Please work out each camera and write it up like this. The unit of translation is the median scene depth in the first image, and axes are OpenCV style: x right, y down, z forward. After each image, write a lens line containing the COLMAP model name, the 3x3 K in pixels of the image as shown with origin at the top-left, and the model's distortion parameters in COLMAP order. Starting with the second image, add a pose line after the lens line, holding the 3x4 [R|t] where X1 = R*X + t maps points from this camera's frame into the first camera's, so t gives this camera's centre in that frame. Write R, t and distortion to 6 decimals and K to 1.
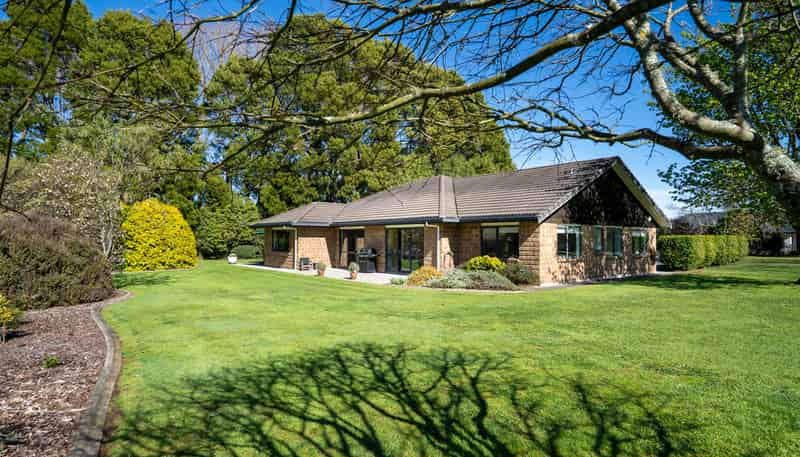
lens RADIAL K [[425.8, 0, 399.9], [0, 425.8, 239.5], [0, 0, 1]] dist [-0.001951, -0.000208]
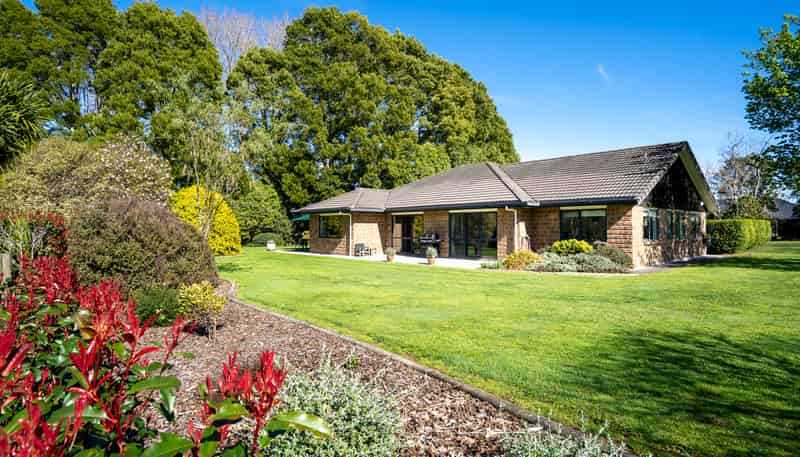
lens RADIAL K [[408.9, 0, 400.0], [0, 408.9, 228.5], [0, 0, 1]] dist [-0.025637, 0.000528]
pose [[0.999566, -0.004488, 0.029122, -0.172378], [0.004443, 0.999989, 0.001625, 0.007154], [-0.029129, -0.001495, 0.999575, 0.048433]]
